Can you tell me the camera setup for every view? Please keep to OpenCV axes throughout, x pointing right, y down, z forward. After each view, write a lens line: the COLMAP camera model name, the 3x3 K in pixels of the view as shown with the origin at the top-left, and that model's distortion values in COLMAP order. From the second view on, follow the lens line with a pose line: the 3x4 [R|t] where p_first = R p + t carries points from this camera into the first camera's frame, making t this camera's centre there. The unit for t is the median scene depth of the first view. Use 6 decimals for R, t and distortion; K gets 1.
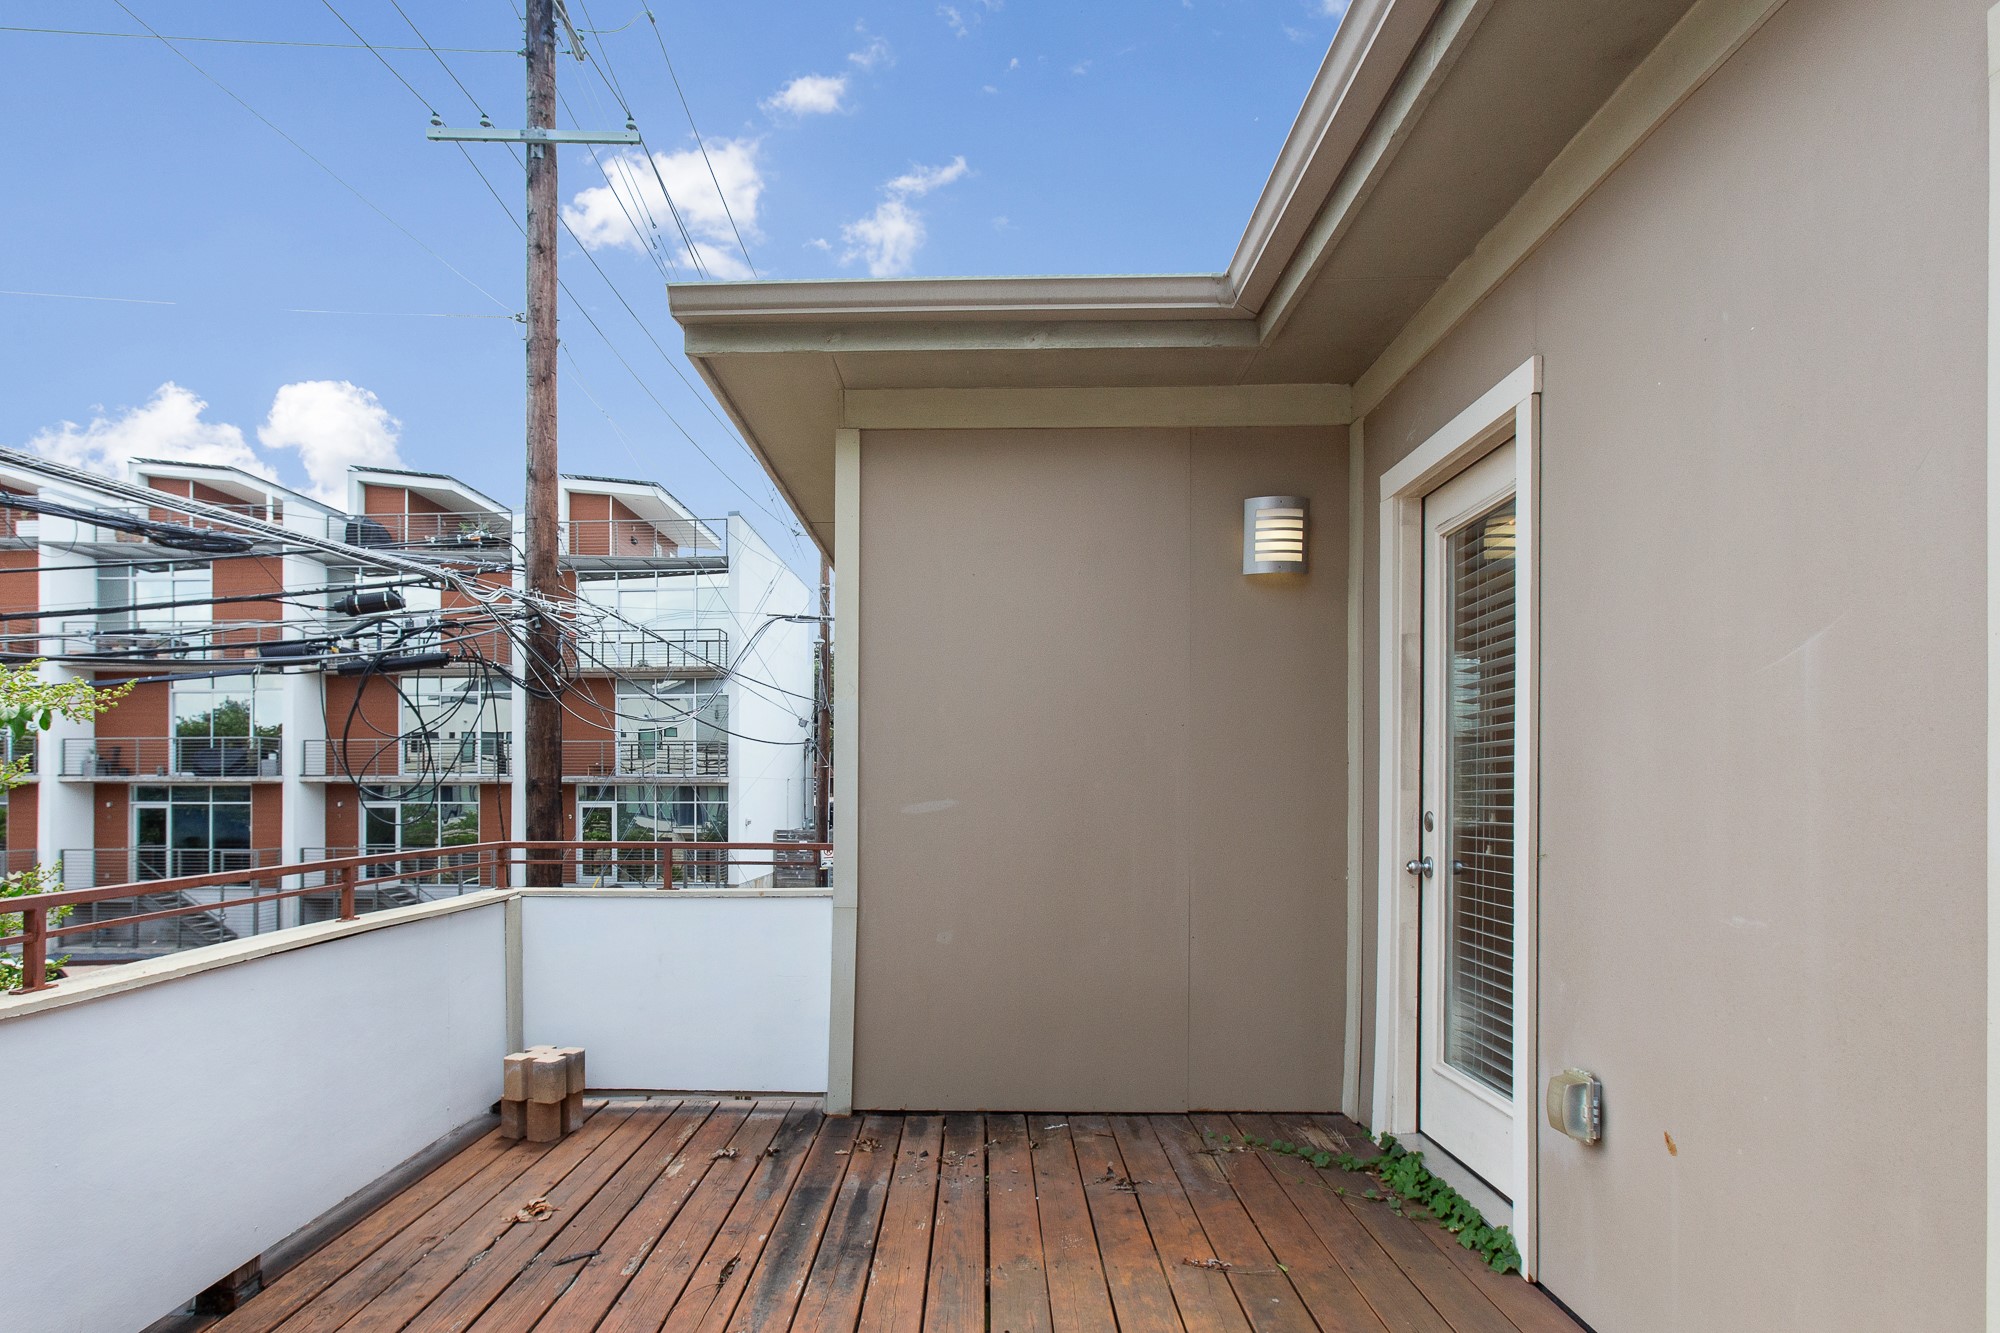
lens RADIAL K [[1074.3, 0, 933.1], [0, 1074.3, 790.3], [0, 0, 1]] dist [-0.002177, 0.001338]
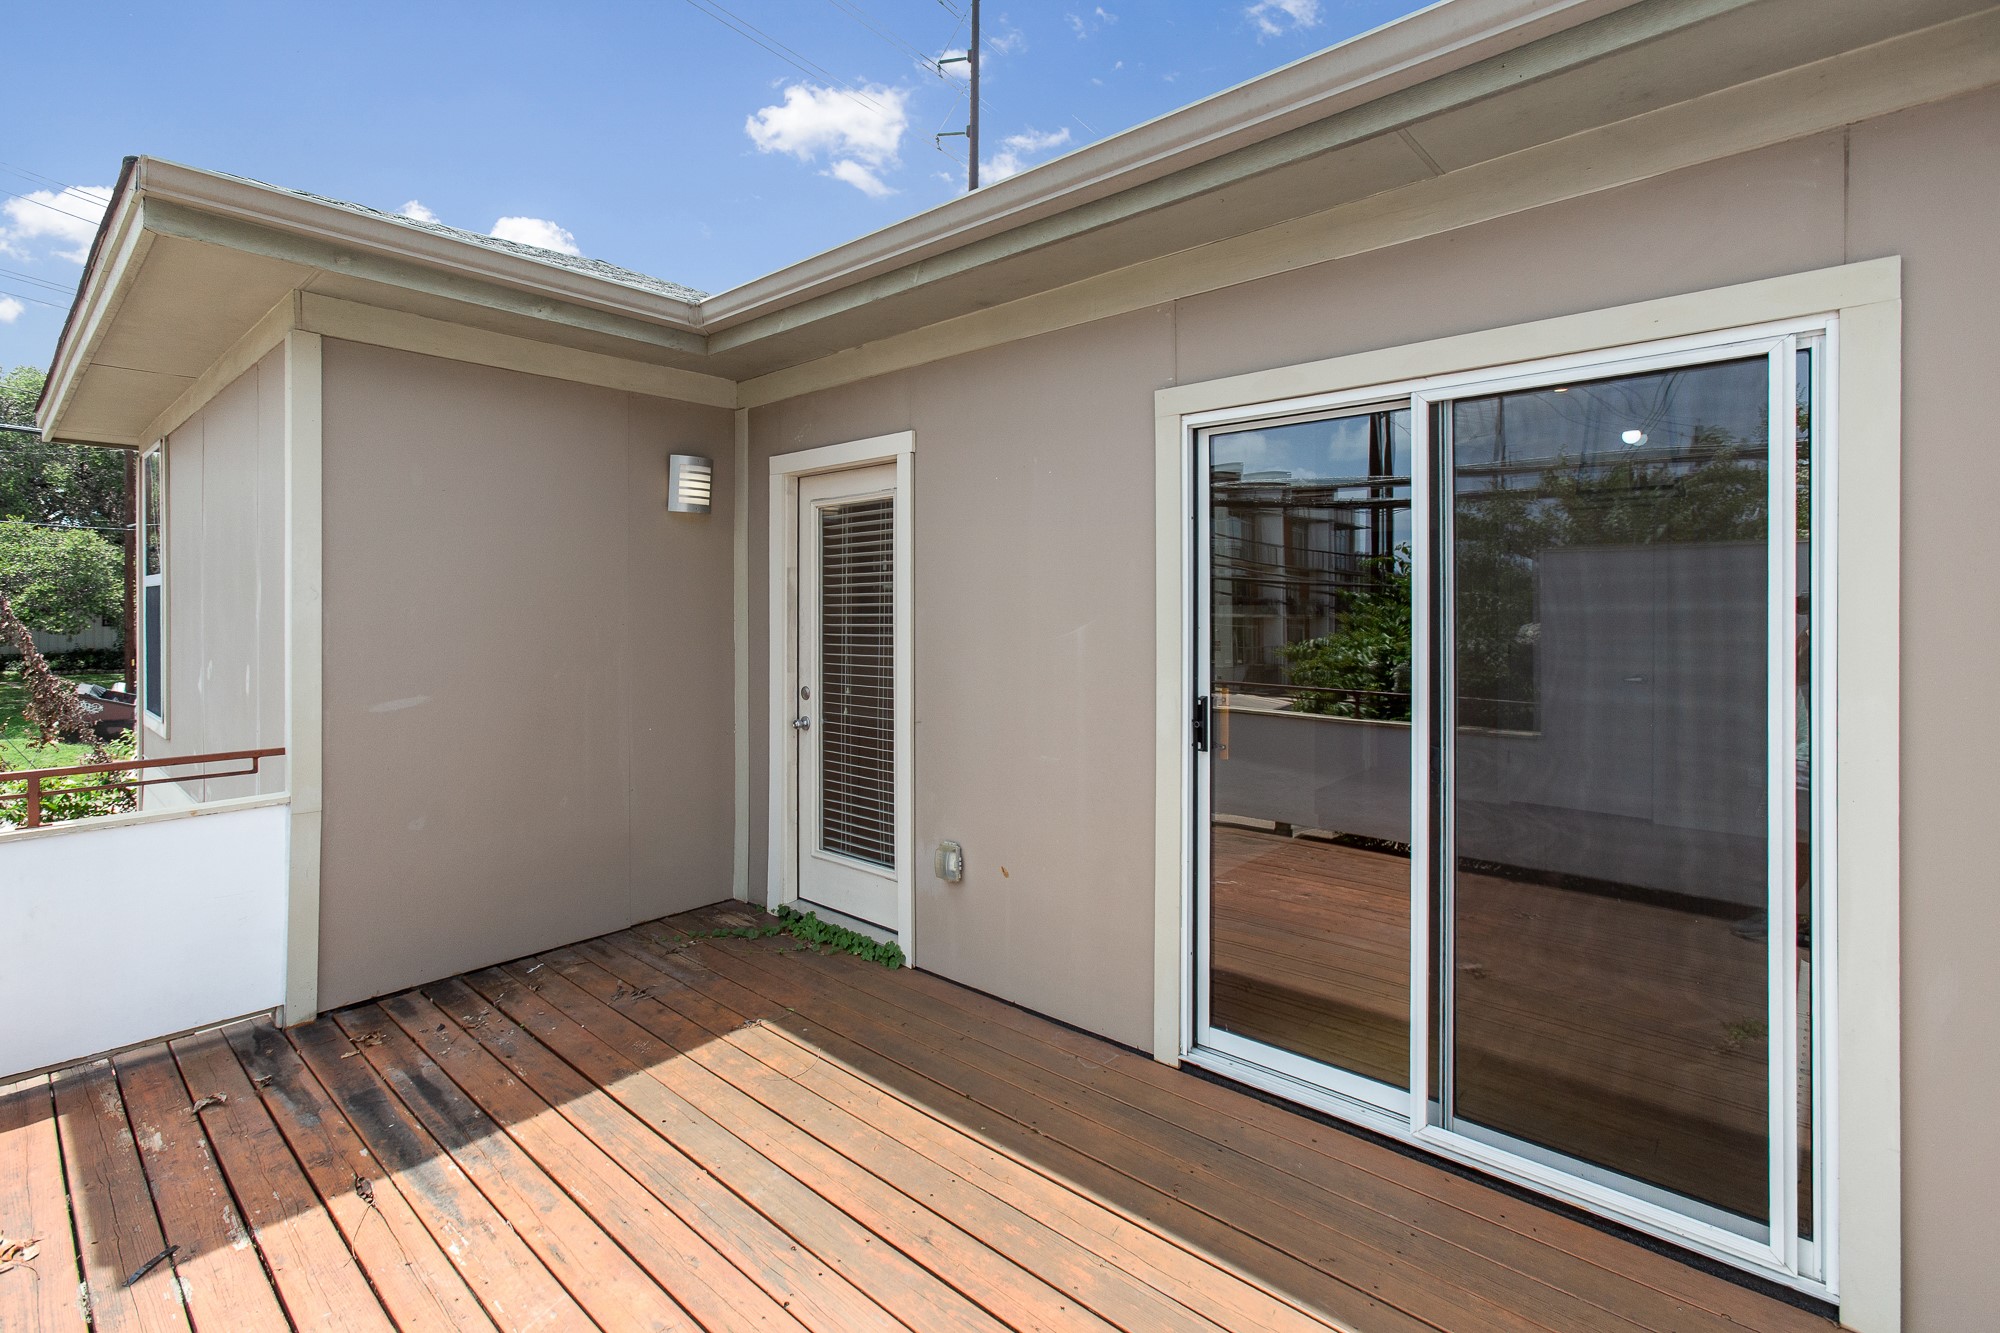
lens RADIAL K [[931.4, 0, 957.5], [0, 931.4, 607.1], [0, 0, 1]] dist [0.002606, 0.001219]
pose [[0.648373, -0.003869, 0.761313, -0.351232], [0.000205, 0.999988, 0.004907, -0.086242], [-0.761323, -0.003025, 0.648366, -0.017156]]
